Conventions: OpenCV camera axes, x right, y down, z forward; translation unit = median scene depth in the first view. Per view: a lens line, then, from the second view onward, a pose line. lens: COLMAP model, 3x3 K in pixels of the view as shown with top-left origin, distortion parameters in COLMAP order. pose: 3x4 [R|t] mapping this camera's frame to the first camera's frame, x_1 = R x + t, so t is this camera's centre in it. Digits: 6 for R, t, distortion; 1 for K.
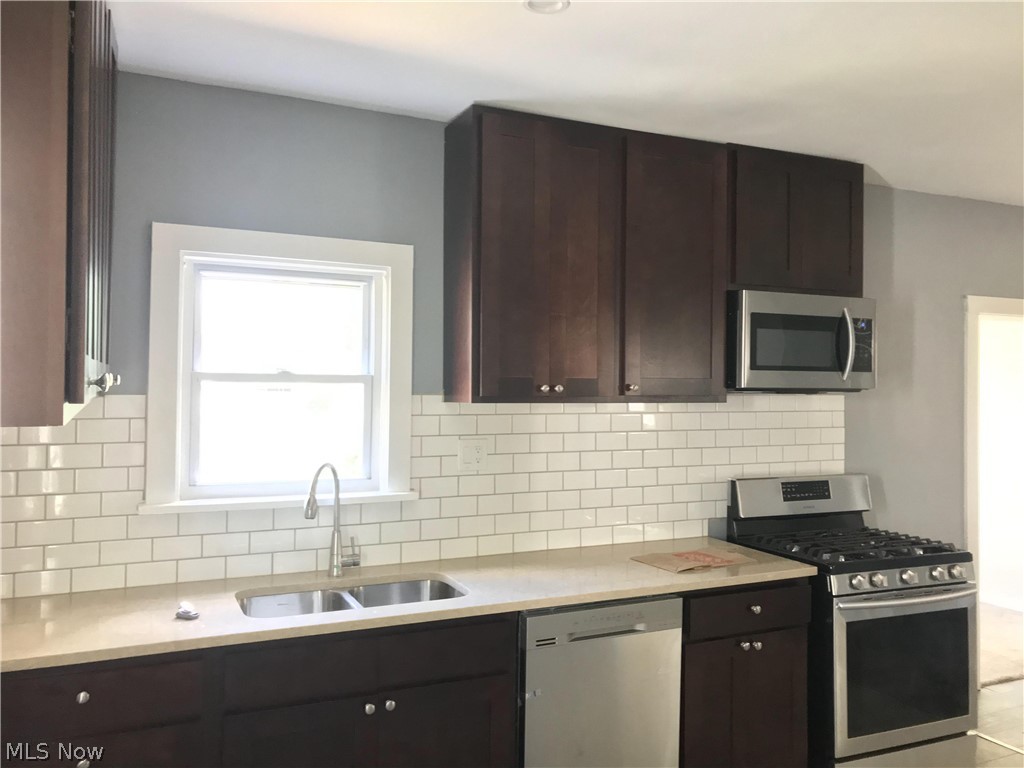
lens RADIAL K [[847.6, 0, 510.1], [0, 847.6, 378.0], [0, 0, 1]] dist [0.042742, -0.039173]
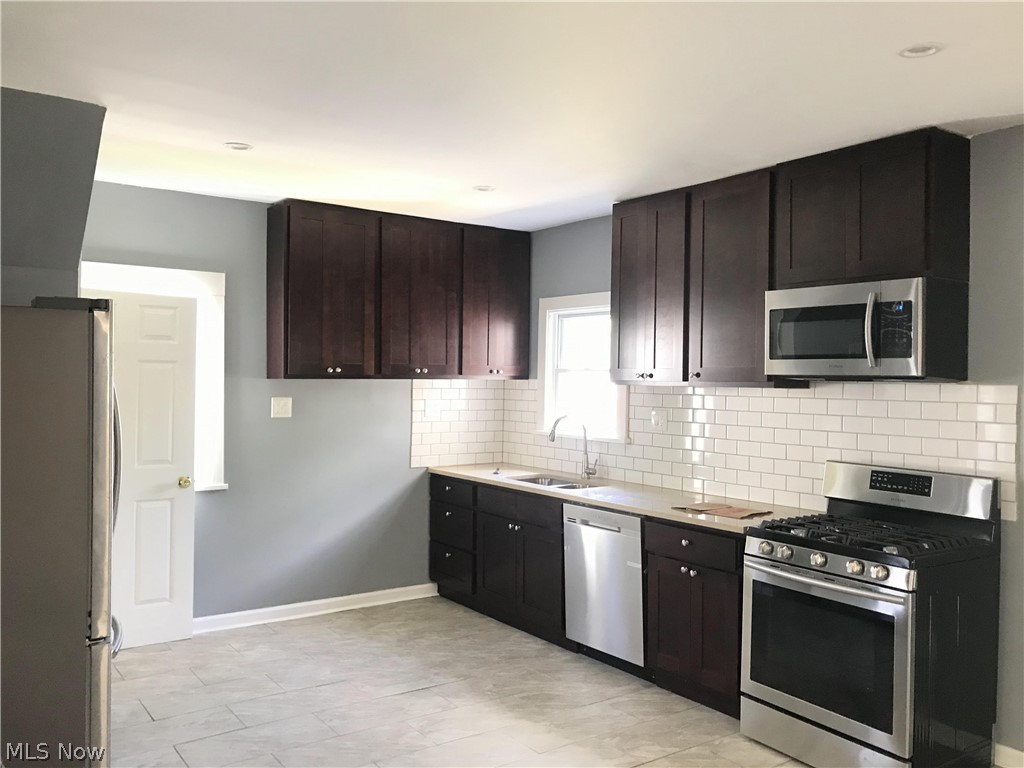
lens RADIAL K [[847.6, 0, 511.7], [0, 847.6, 386.3], [0, 0, 1]] dist [0.042742, -0.039173]
pose [[0.179492, 0.004681, -0.983748, 1.334203], [-0.000756, 0.999989, 0.004621, 0.021119], [0.983759, -0.000085, 0.179494, 0.438215]]
